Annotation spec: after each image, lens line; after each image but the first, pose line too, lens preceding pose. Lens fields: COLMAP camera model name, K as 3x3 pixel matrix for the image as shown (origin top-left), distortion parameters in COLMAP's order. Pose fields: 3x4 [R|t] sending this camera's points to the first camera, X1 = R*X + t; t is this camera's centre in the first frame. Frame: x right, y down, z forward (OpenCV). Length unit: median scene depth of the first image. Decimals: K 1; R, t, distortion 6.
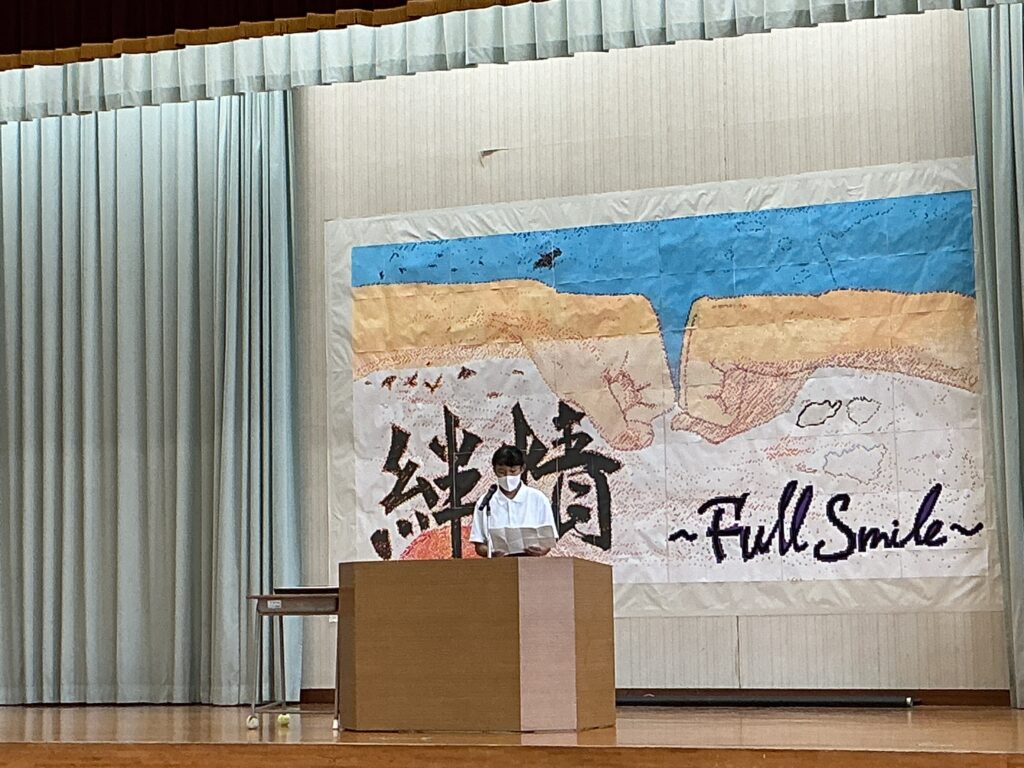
lens RADIAL K [[2409.0, 0, 512.0], [0, 2409.0, 384.0], [0, 0, 1]] dist [0.126534, 0.297034]
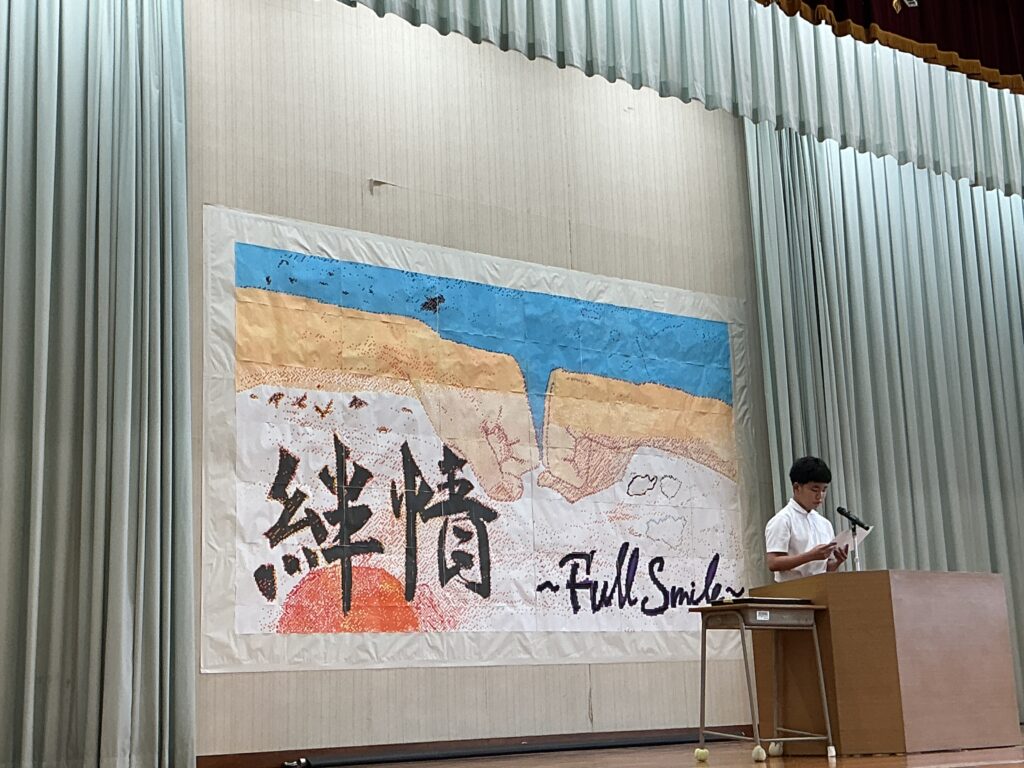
lens RADIAL K [[1621.6, 0, 512.0], [0, 1621.6, 384.0], [0, 0, 1]] dist [0.140144, -0.150626]
pose [[0.433651, 0.174404, 0.884042, -0.571535], [-0.050671, 0.984258, -0.169319, 0.095333], [-0.899655, 0.028630, 0.435662, 0.691167]]
